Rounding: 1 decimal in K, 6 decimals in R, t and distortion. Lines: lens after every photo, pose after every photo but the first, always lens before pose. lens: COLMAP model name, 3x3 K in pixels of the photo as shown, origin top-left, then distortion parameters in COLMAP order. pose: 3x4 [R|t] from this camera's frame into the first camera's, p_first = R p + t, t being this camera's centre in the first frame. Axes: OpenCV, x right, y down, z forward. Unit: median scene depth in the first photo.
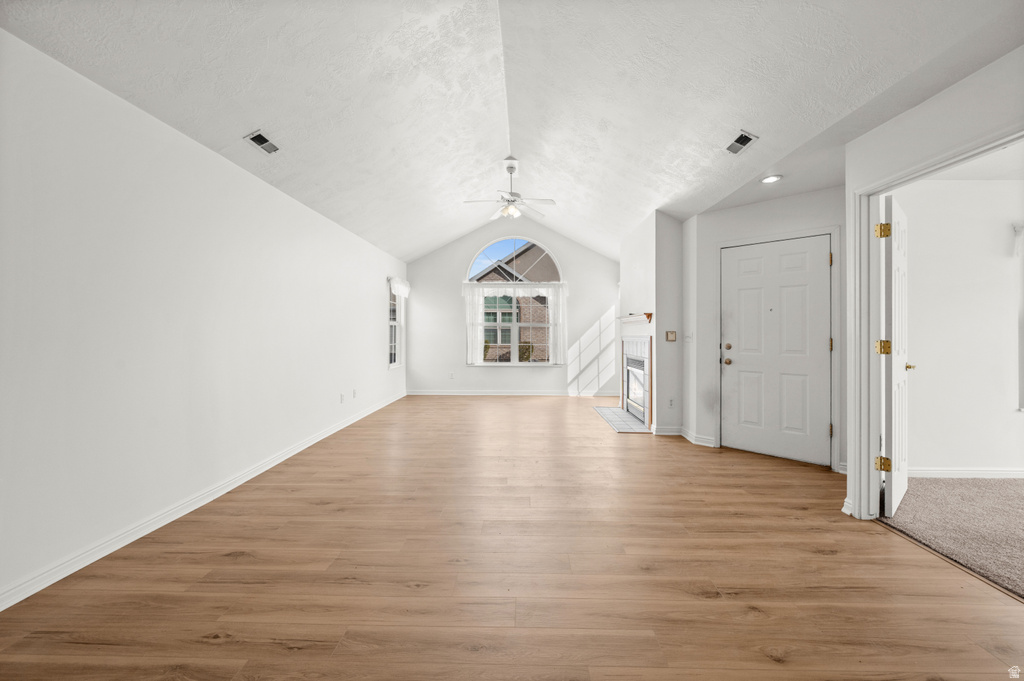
lens RADIAL K [[412.5, 0, 514.5], [0, 412.5, 328.5], [0, 0, 1]] dist [-0.000218, -0.000211]
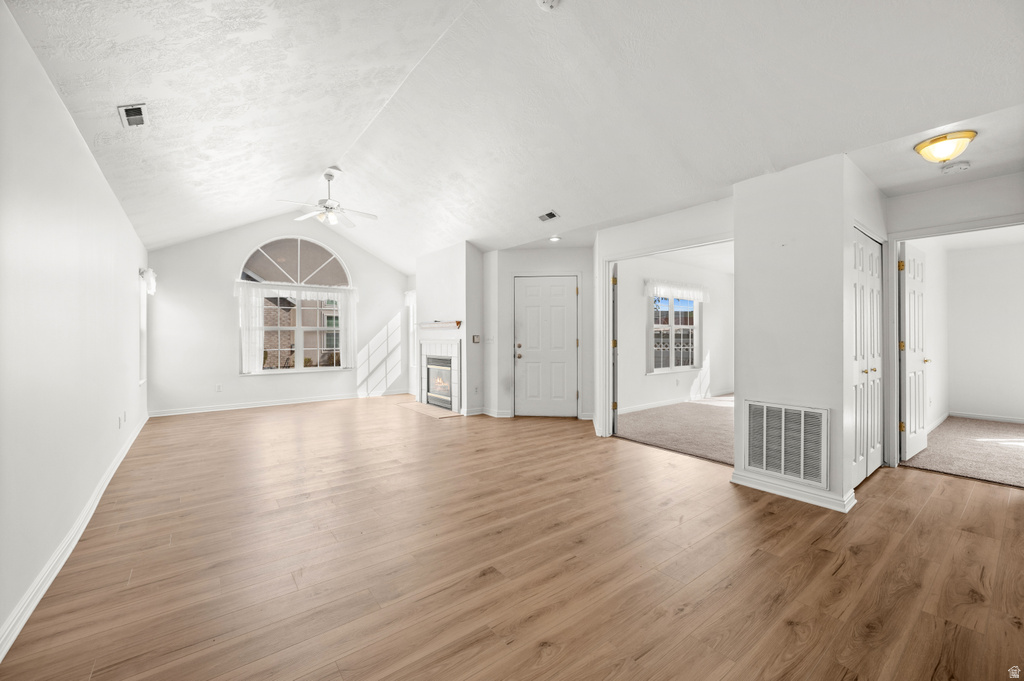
lens RADIAL K [[412.5, 0, 519.0], [0, 412.5, 335.1], [0, 0, 1]] dist [-0.000218, -0.000211]
pose [[0.774399, -0.005223, 0.632676, -0.334068], [0.000106, 0.999967, 0.008126, -0.004596], [-0.632698, -0.006226, 0.774374, -0.096272]]
